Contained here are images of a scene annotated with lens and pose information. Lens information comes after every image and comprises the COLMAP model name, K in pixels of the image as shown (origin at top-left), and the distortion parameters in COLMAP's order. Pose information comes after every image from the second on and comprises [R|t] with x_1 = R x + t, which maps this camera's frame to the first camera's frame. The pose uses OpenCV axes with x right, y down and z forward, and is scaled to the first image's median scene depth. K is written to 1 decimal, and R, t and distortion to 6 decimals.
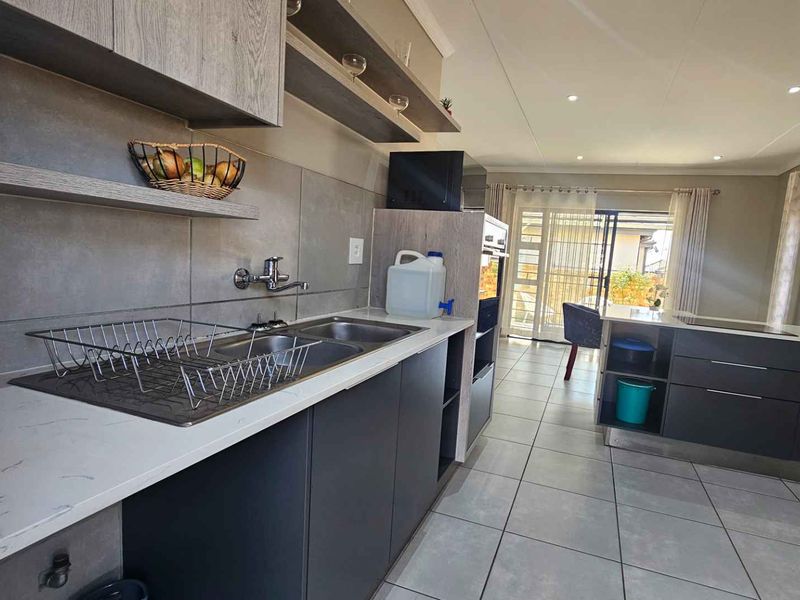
lens RADIAL K [[418.7, 0, 429.3], [0, 418.7, 287.9], [0, 0, 1]] dist [-0.000140, -0.000187]
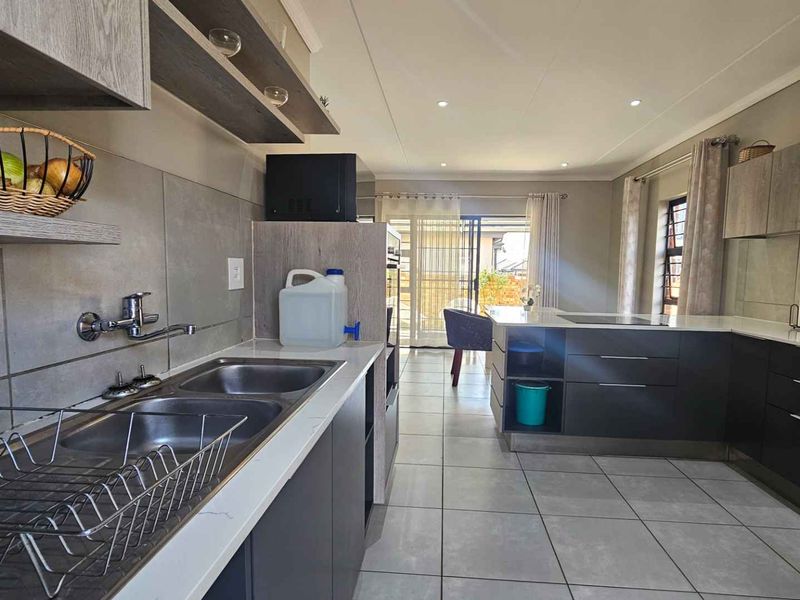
lens RADIAL K [[422.5, 0, 399.2], [0, 422.5, 293.3], [0, 0, 1]] dist [0.001191, -0.001144]
pose [[0.964336, -0.074501, 0.253980, -0.077886], [0.076634, 0.997058, 0.001502, -0.025828], [-0.253345, 0.018015, 0.967208, 0.113043]]
